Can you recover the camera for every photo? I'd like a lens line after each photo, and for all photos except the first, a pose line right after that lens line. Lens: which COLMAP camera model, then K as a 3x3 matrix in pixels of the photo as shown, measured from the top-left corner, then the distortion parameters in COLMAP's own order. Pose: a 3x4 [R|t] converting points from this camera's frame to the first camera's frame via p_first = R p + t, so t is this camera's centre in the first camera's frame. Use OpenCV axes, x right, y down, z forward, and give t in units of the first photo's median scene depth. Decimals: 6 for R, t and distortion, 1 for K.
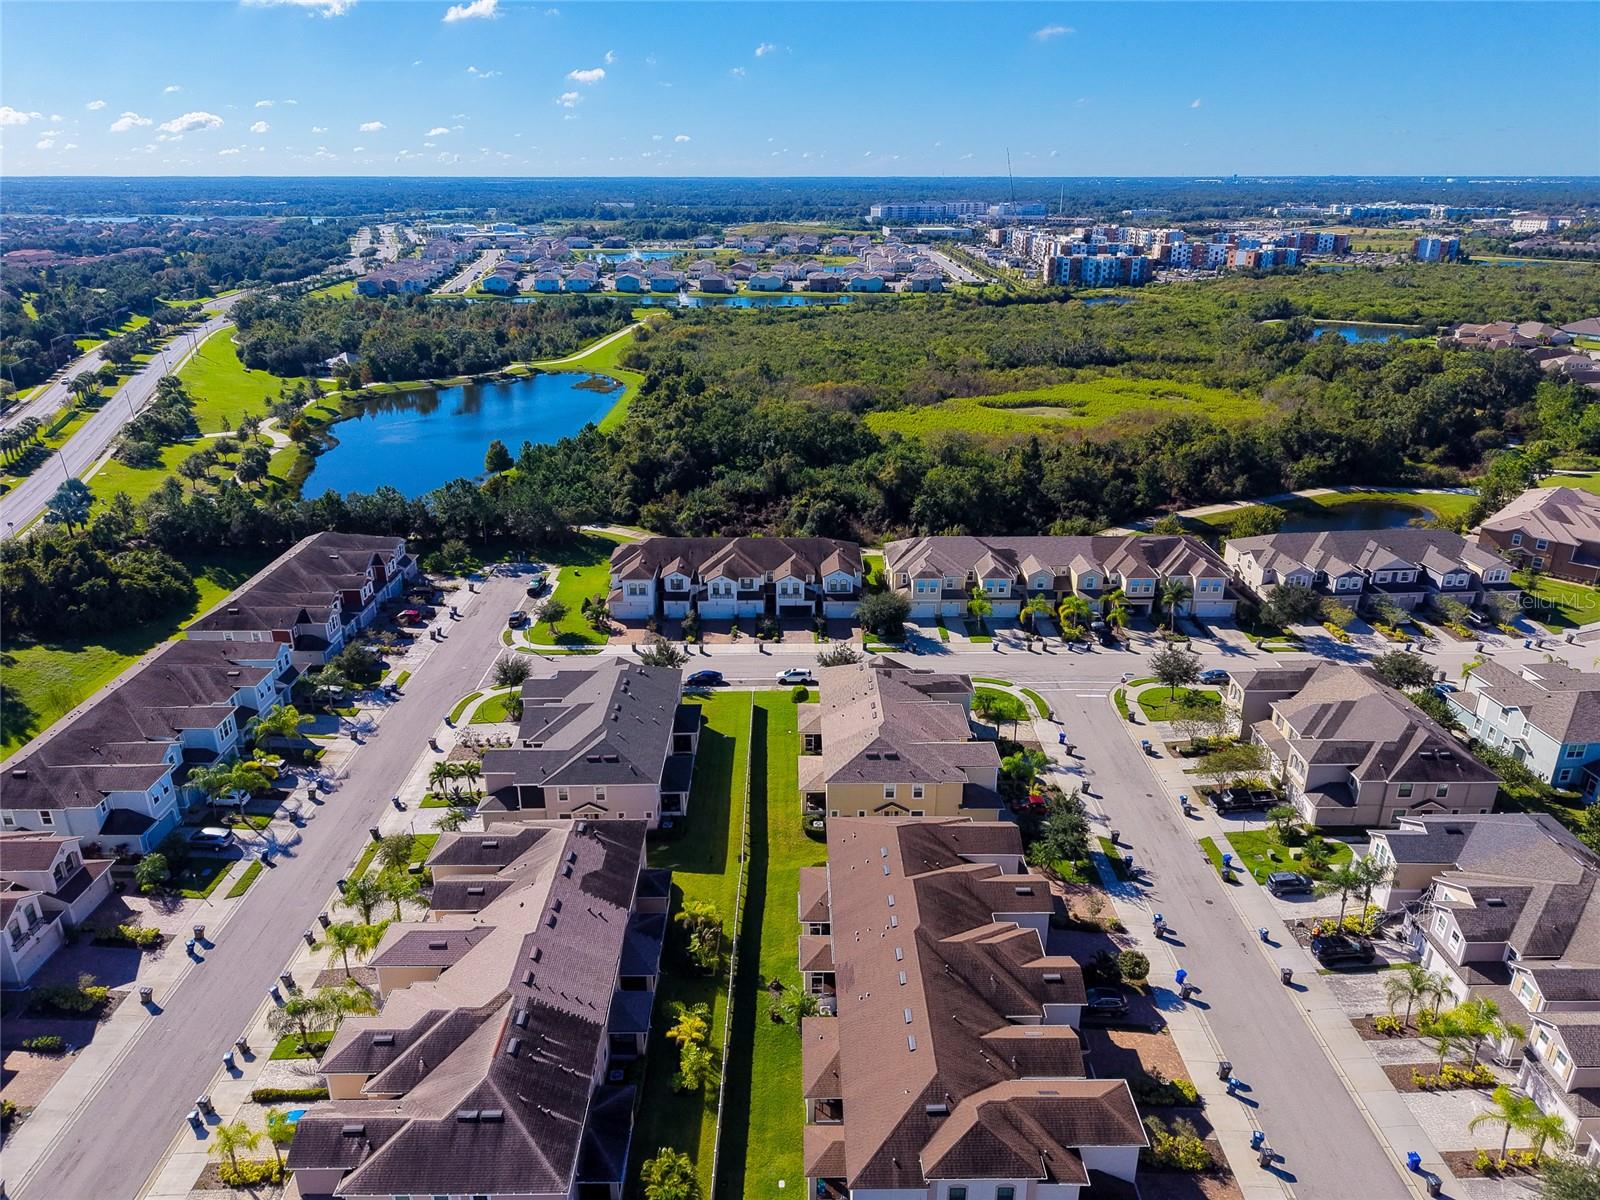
lens RADIAL K [[1092.2, 0, 806.8], [0, 1092.2, 601.3], [0, 0, 1]] dist [0.032511, -0.037560]
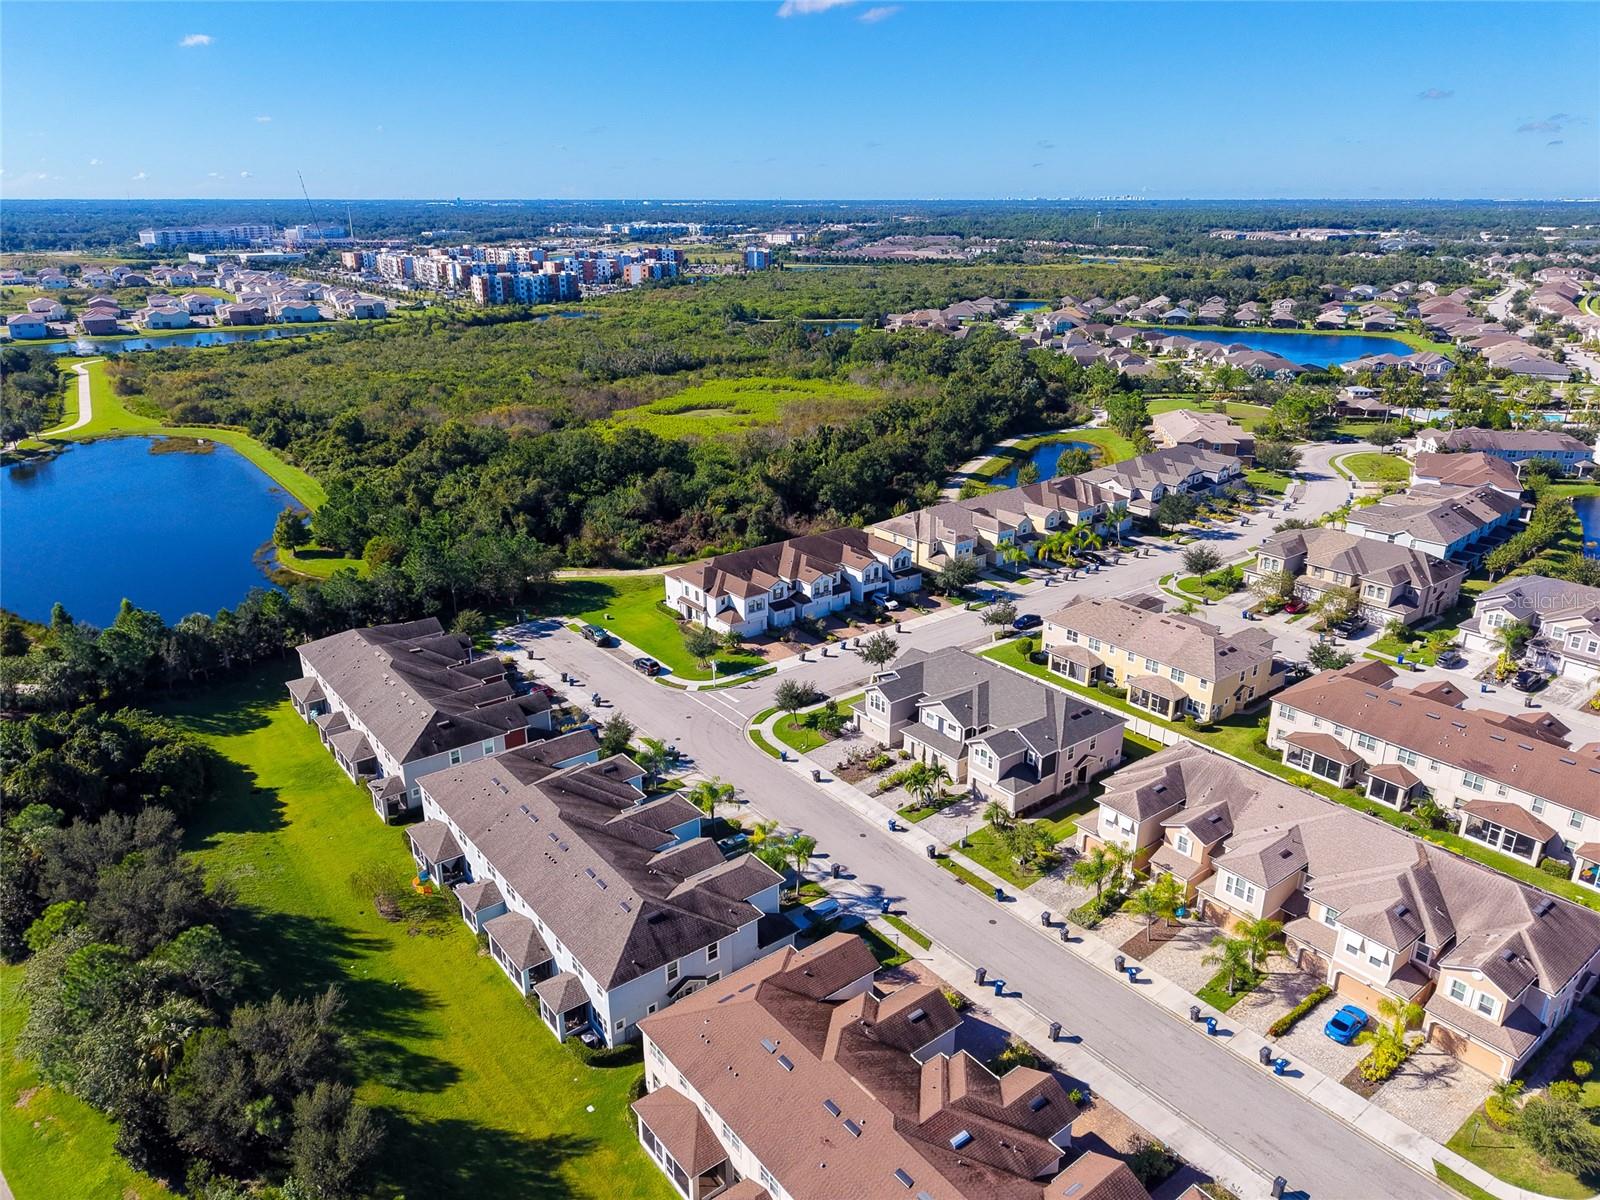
lens RADIAL K [[1092.2, 0, 806.8], [0, 1092.2, 601.3], [0, 0, 1]] dist [0.032511, -0.037560]
pose [[0.792975, -0.211355, 0.571419, -0.669463], [0.221852, 0.973678, 0.052272, -0.054760], [-0.567426, 0.085320, 0.818992, 0.168813]]
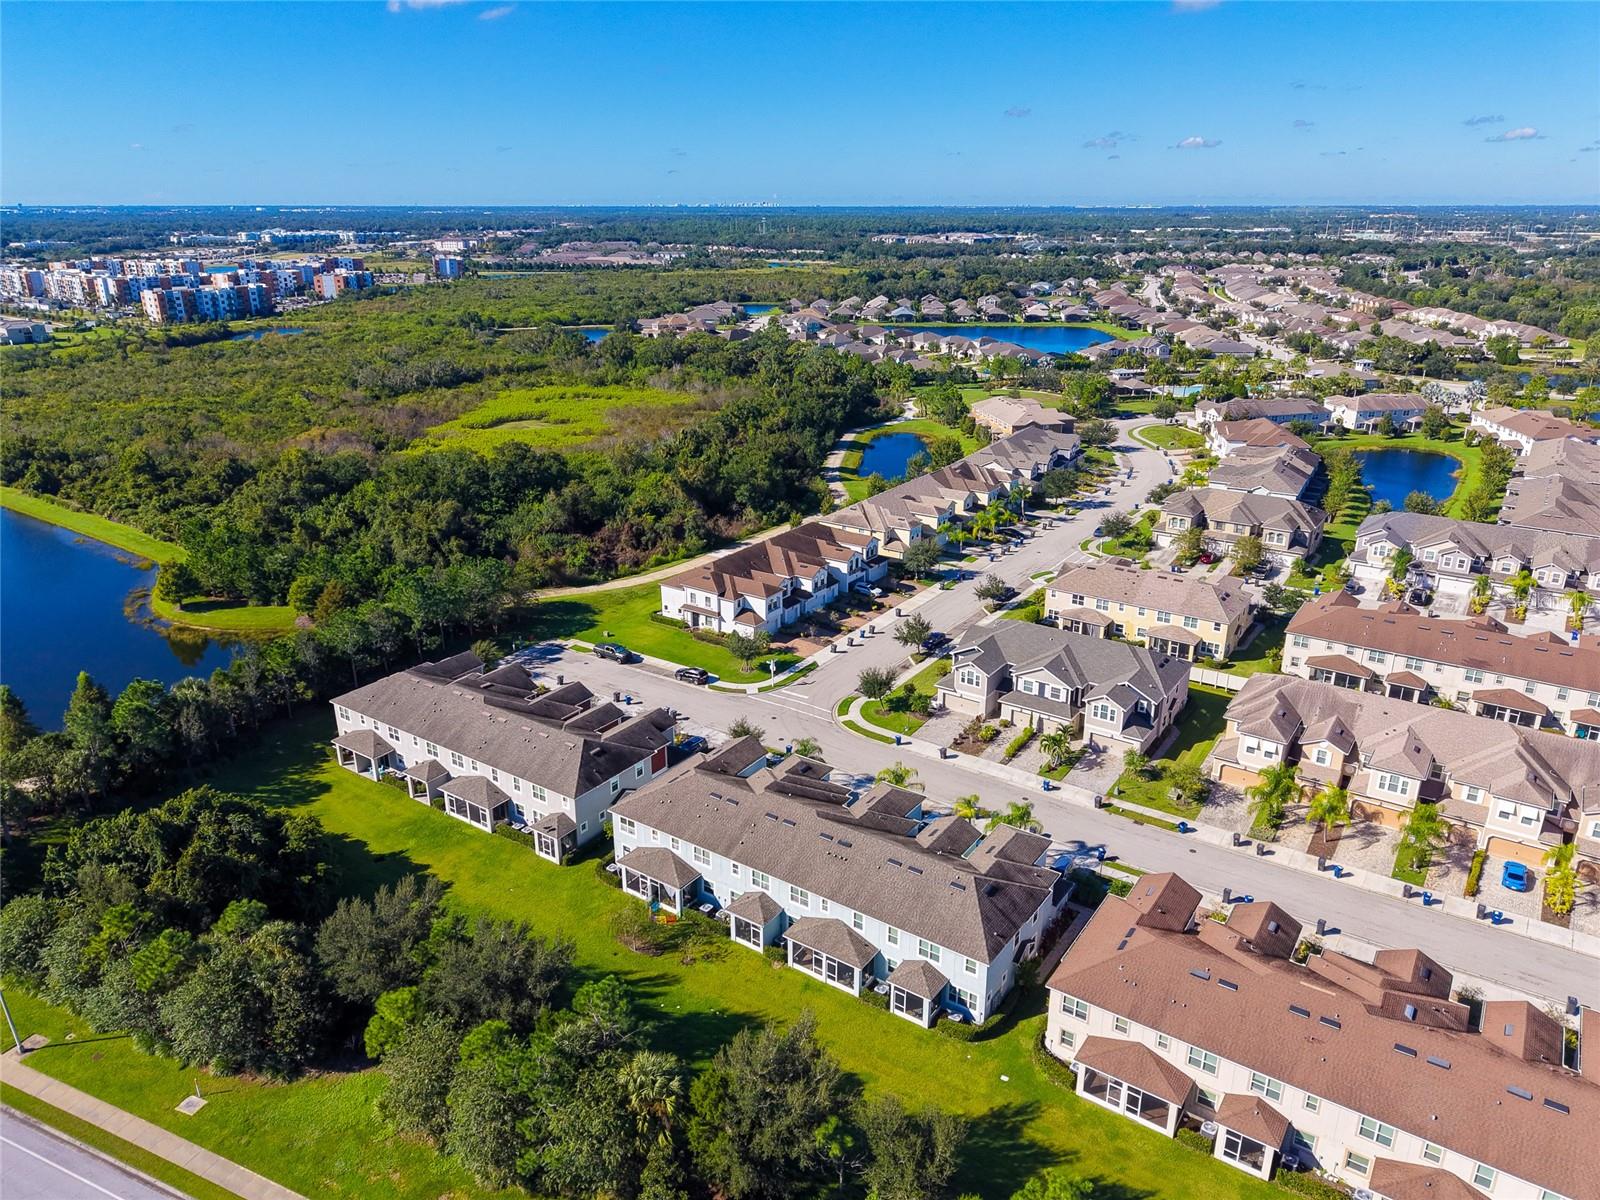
lens RADIAL K [[1092.2, 0, 806.8], [0, 1092.2, 601.3], [0, 0, 1]] dist [0.032511, -0.037560]
pose [[0.570323, -0.280956, 0.771878, -0.884194], [0.299279, 0.946170, 0.123266, -0.123818], [-0.764960, 0.160706, 0.623707, 0.357589]]
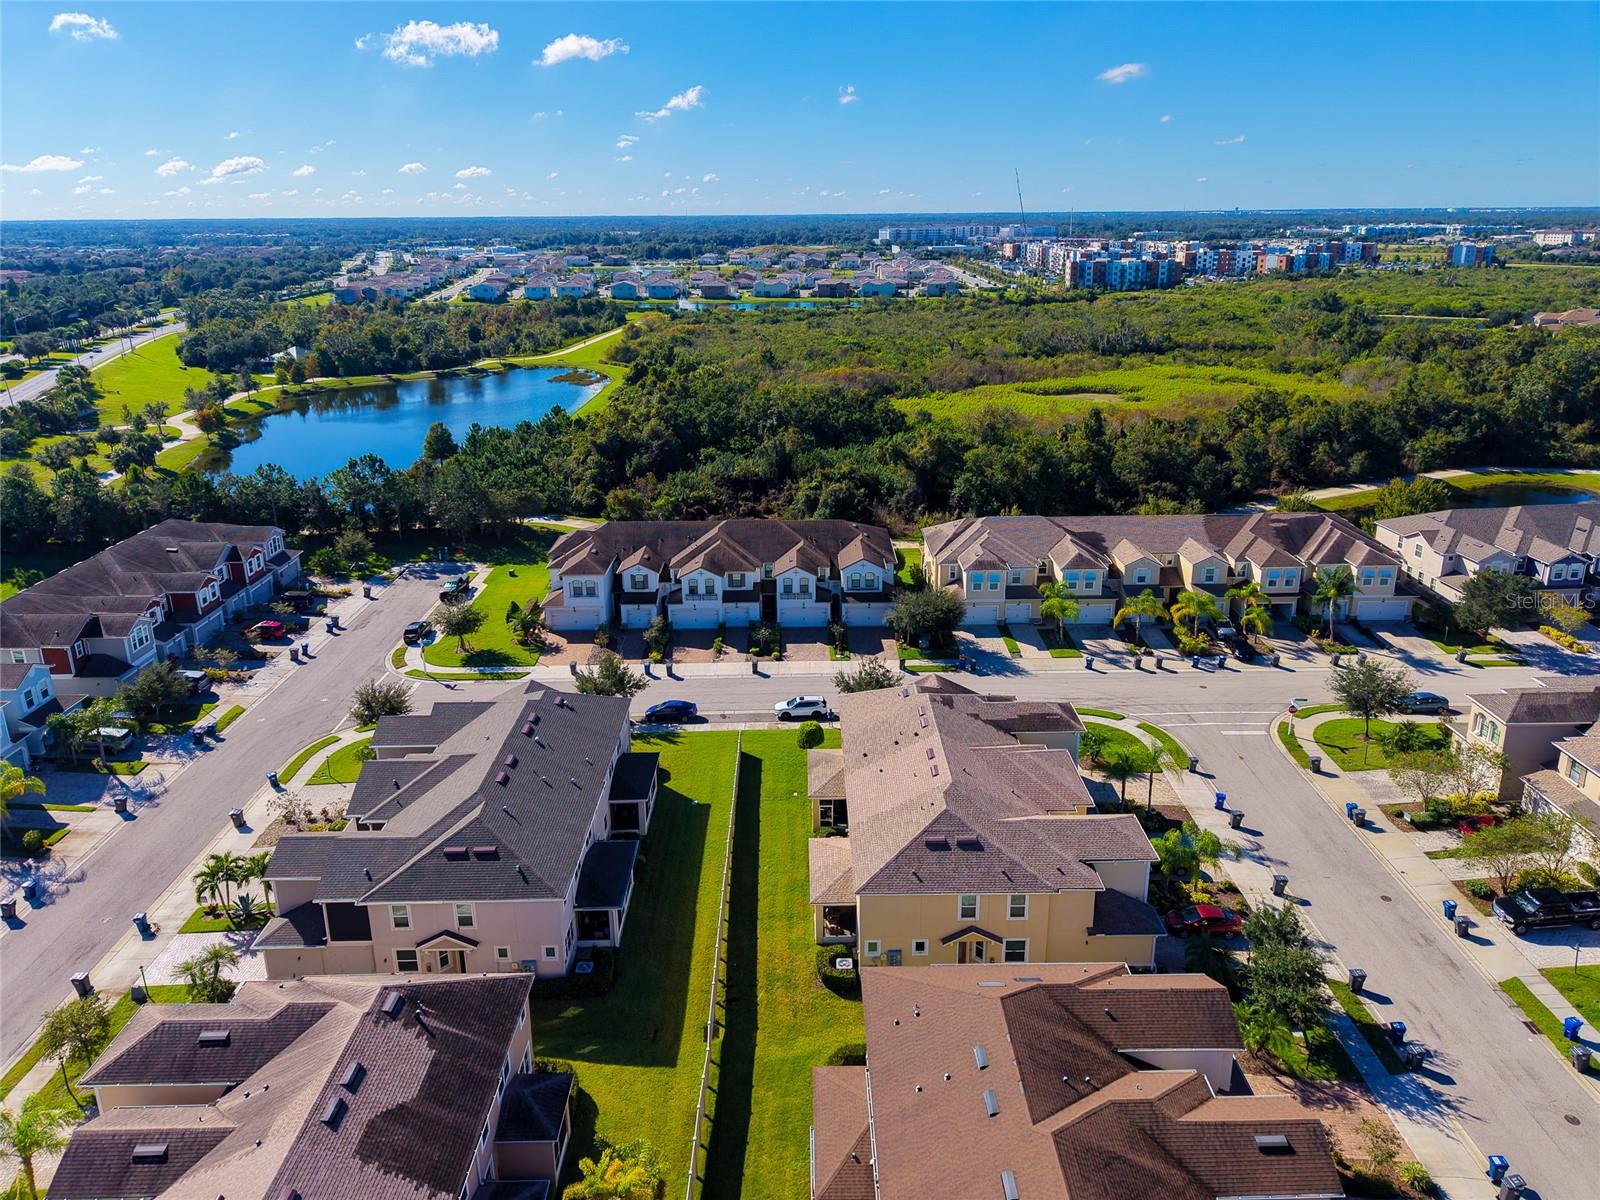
lens RADIAL K [[1095.4, 0, 821.5], [0, 1095.4, 576.3], [0, 0, 1]] dist [0.012275, -0.003420]
pose [[0.999954, -0.008612, 0.004303, -0.001525], [0.008826, 0.998593, -0.052283, 0.019891], [-0.003847, 0.052319, 0.998623, 0.276304]]
